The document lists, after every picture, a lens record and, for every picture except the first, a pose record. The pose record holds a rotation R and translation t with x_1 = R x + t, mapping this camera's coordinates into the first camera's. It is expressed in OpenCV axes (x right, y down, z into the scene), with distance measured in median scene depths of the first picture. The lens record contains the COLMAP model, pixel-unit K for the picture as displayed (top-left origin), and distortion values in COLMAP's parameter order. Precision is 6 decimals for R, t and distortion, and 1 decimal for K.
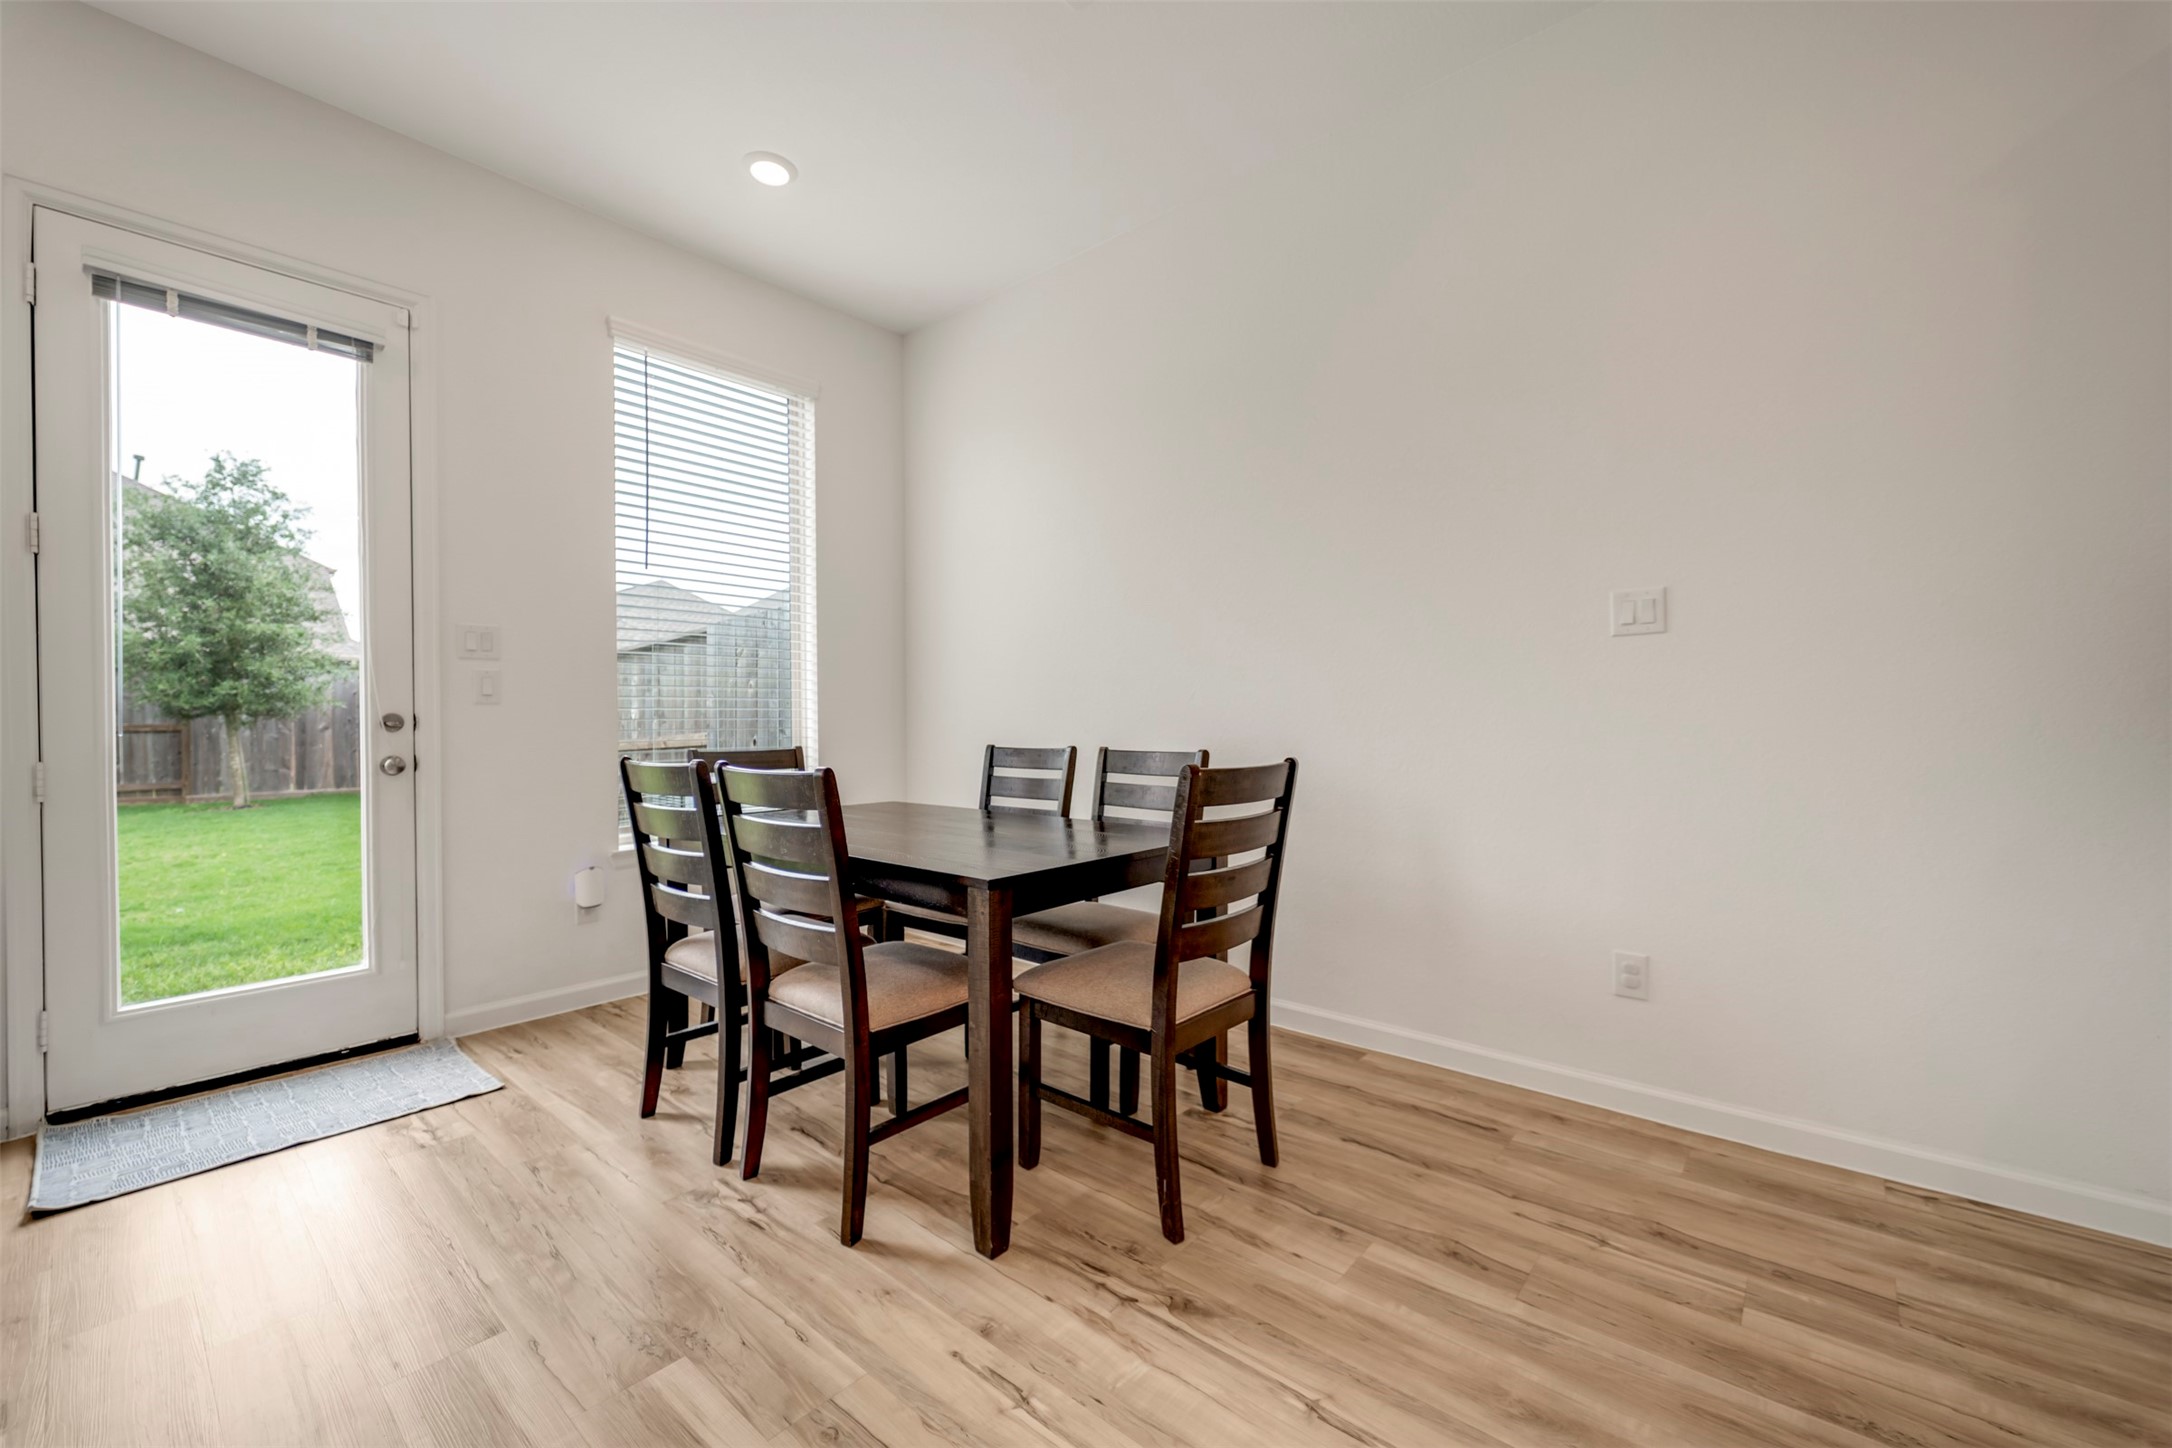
lens RADIAL K [[873.7, 0, 1071.7], [0, 873.7, 728.0], [0, 0, 1]] dist [0.015873, 0.000048]
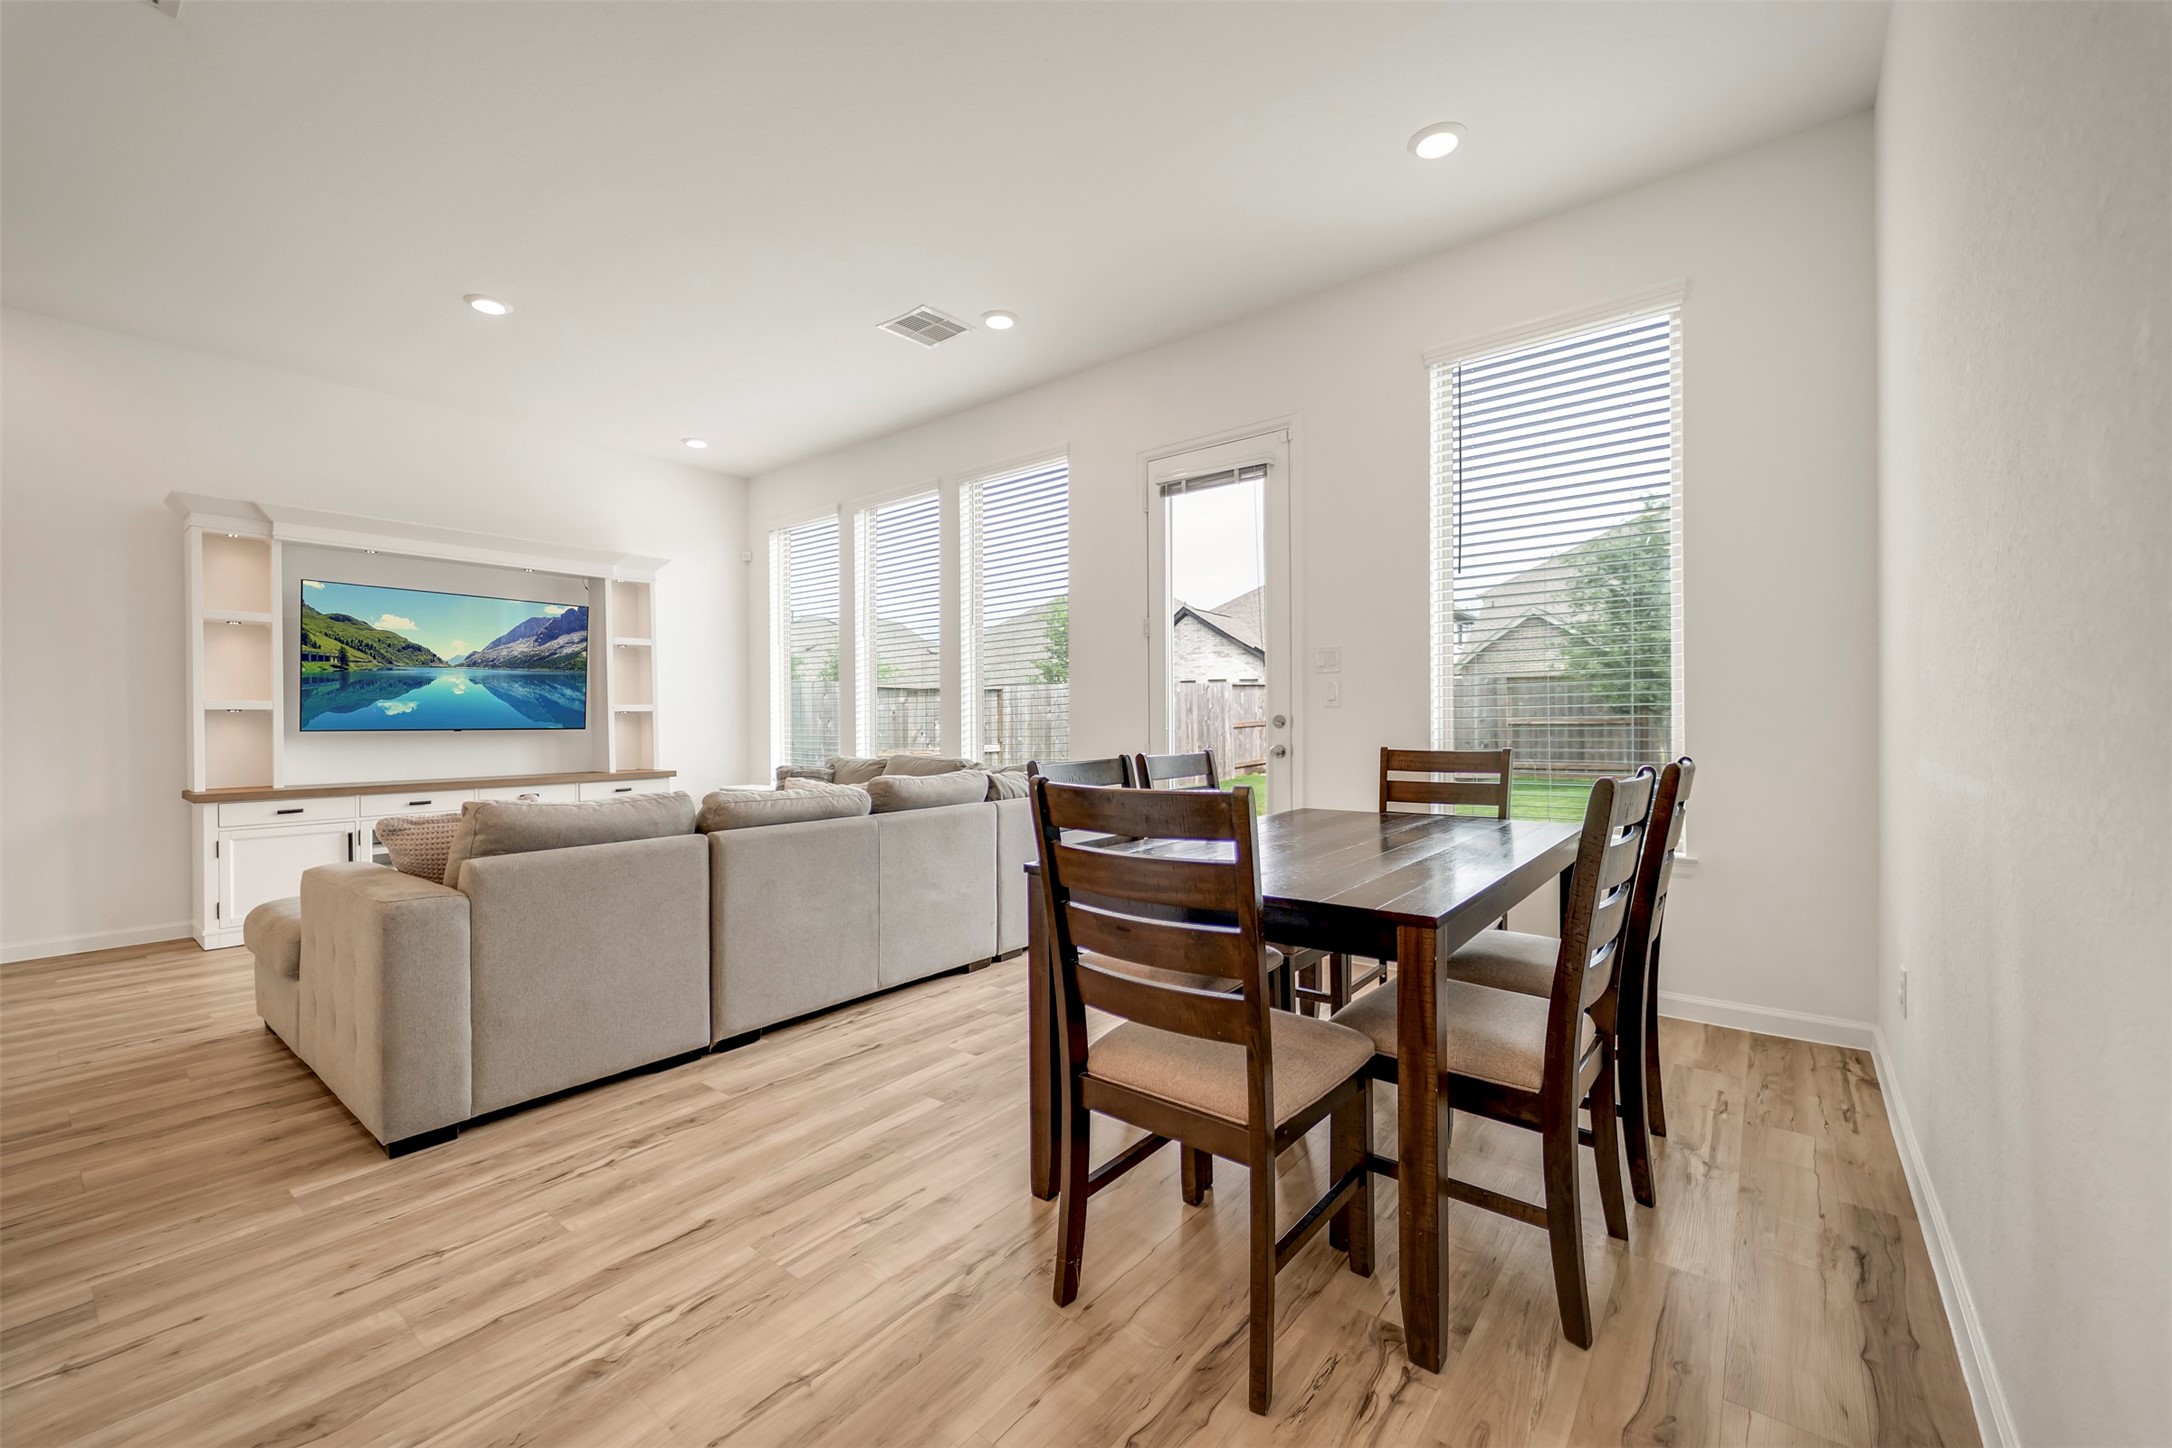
lens RADIAL K [[873.7, 0, 1071.6], [0, 873.7, 720.2], [0, 0, 1]] dist [0.015873, 0.000048]
pose [[0.043180, -0.003055, -0.999063, 0.794659], [-0.007257, 0.999968, -0.003371, -0.001262], [0.999041, 0.007396, 0.043156, 0.760129]]
